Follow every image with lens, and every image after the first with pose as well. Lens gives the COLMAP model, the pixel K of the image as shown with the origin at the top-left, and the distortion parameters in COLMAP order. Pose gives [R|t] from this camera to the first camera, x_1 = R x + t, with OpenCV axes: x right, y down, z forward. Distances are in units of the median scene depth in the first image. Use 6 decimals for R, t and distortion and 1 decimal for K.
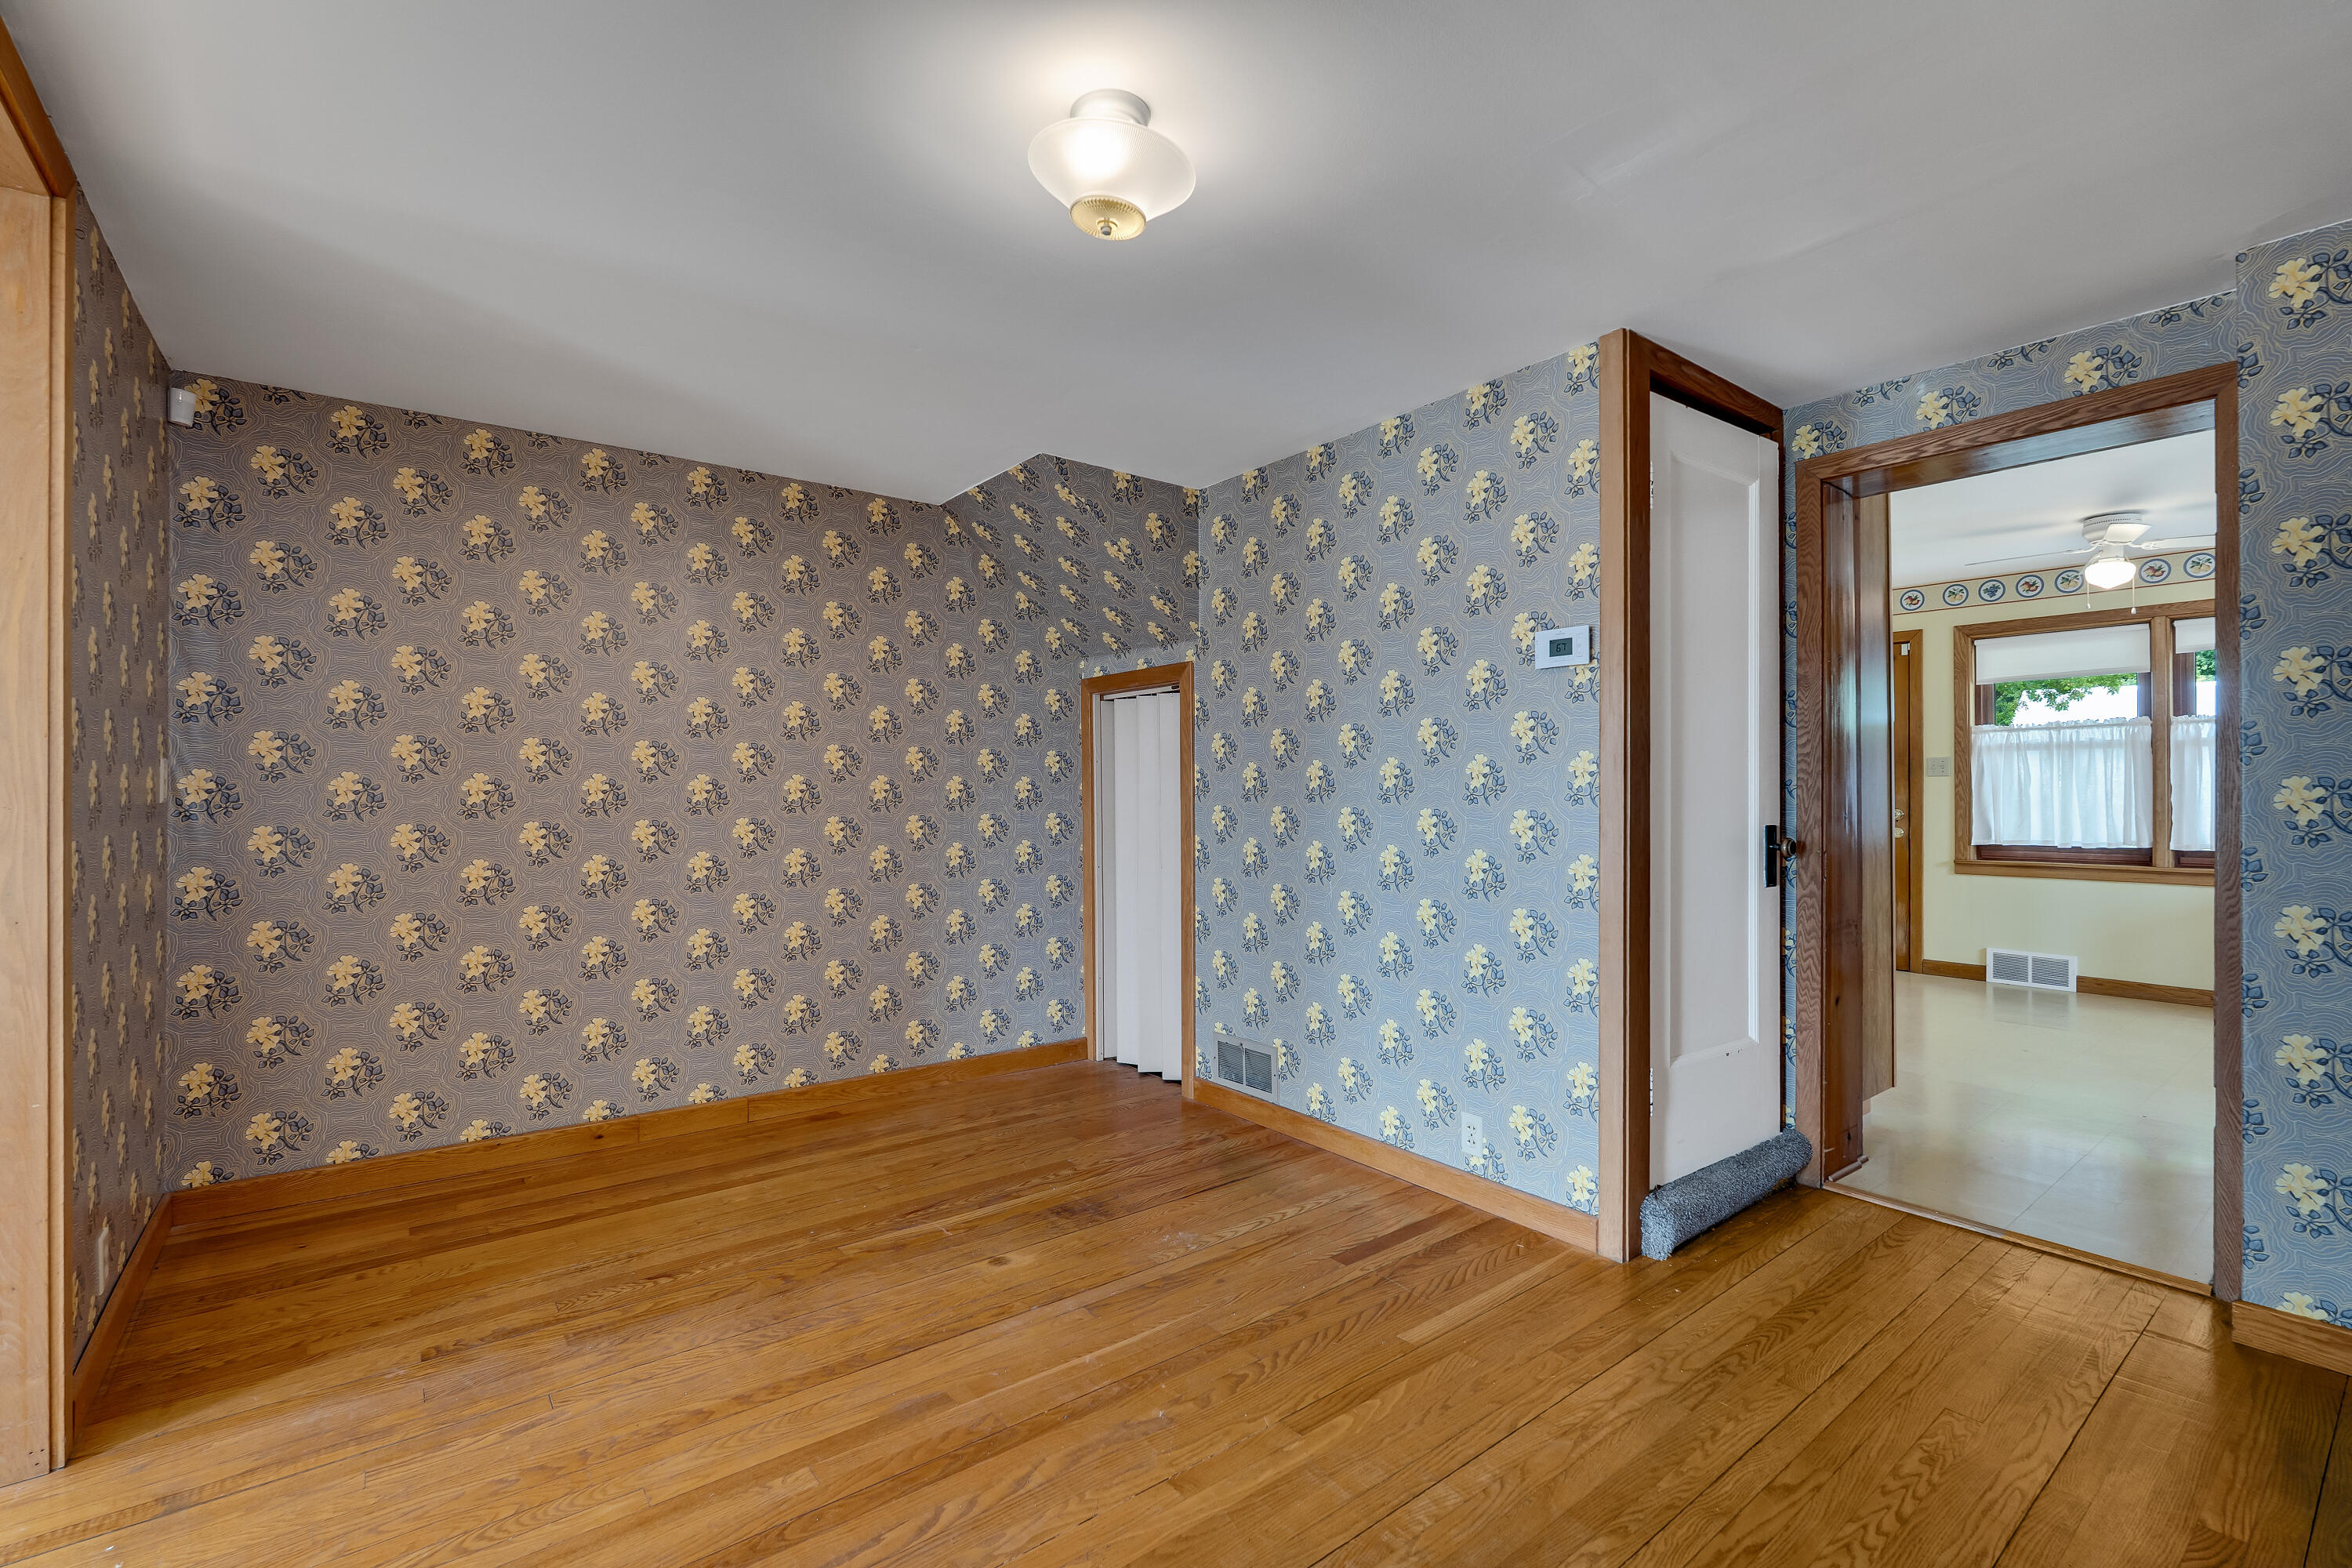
lens RADIAL K [[1029.4, 0, 1168.8], [0, 1029.4, 773.9], [0, 0, 1]] dist [-0.012002, -0.000211]
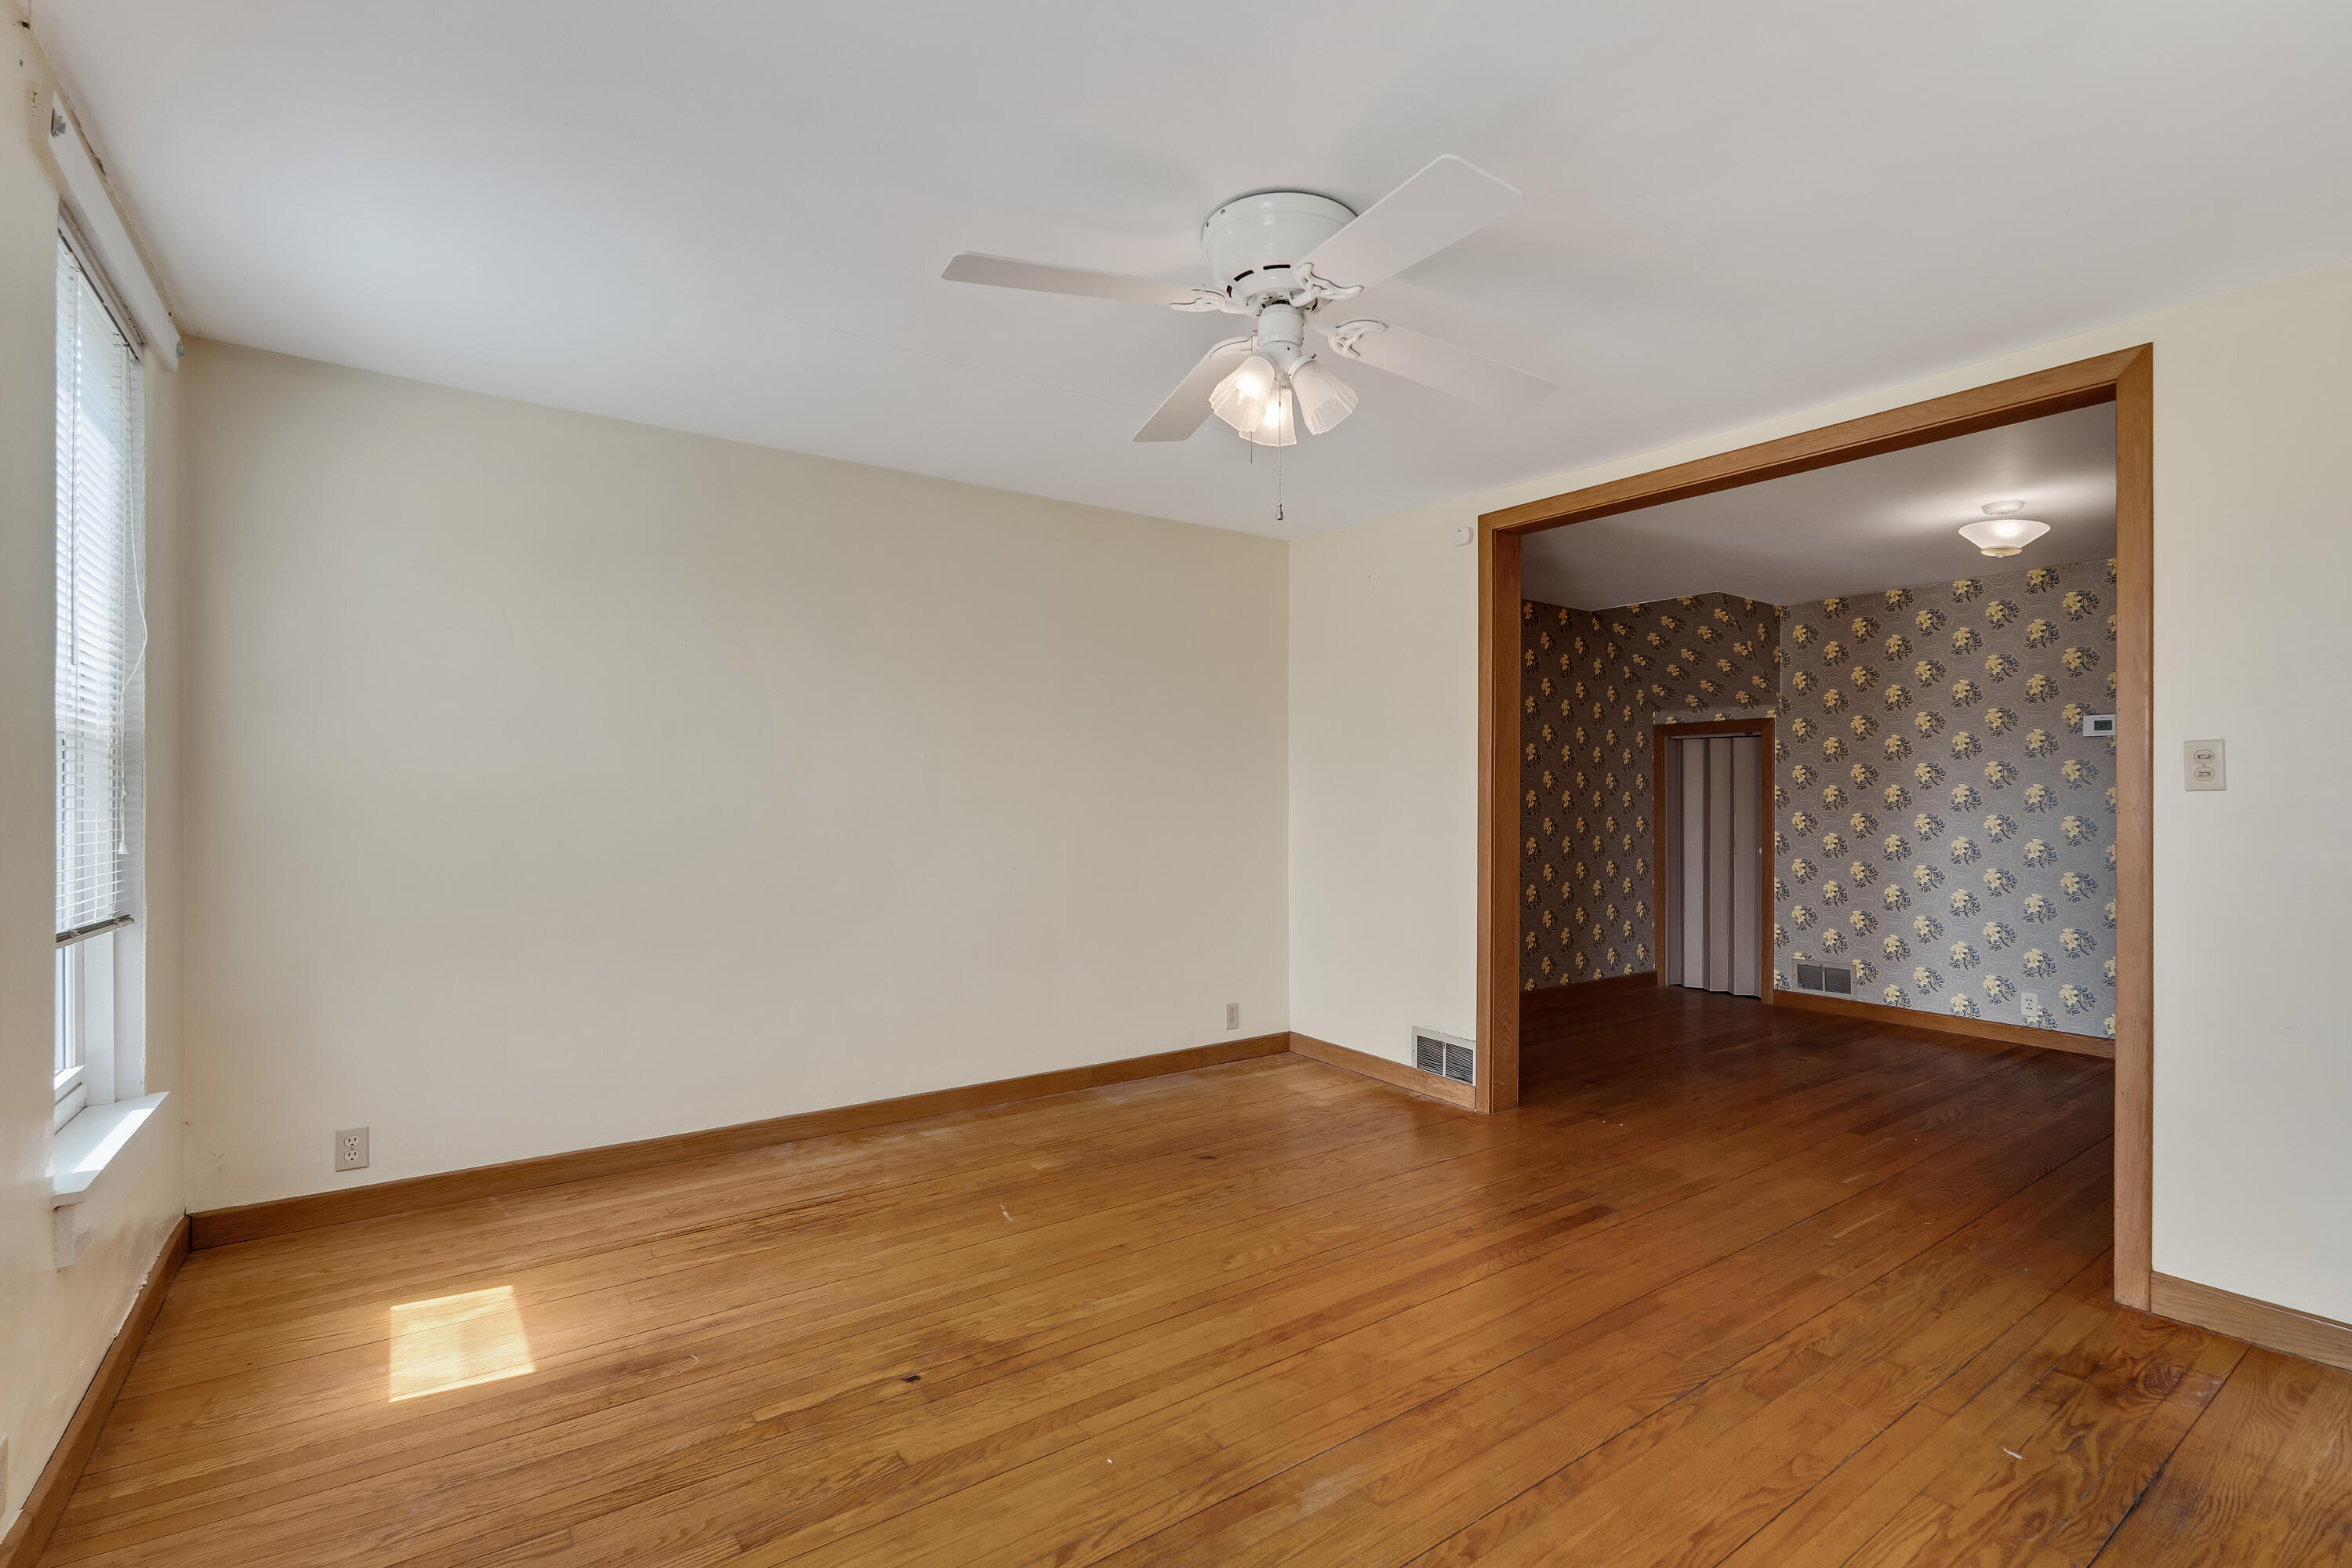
lens RADIAL K [[1087.6, 0, 1187.8], [0, 1087.6, 783.7], [0, 0, 1]] dist [-0.018839, 0.000207]
pose [[0.999368, 0.007746, -0.034696, -0.866732], [-0.007620, 0.999964, 0.003775, -0.012277], [0.034724, -0.003508, 0.999391, -0.697373]]
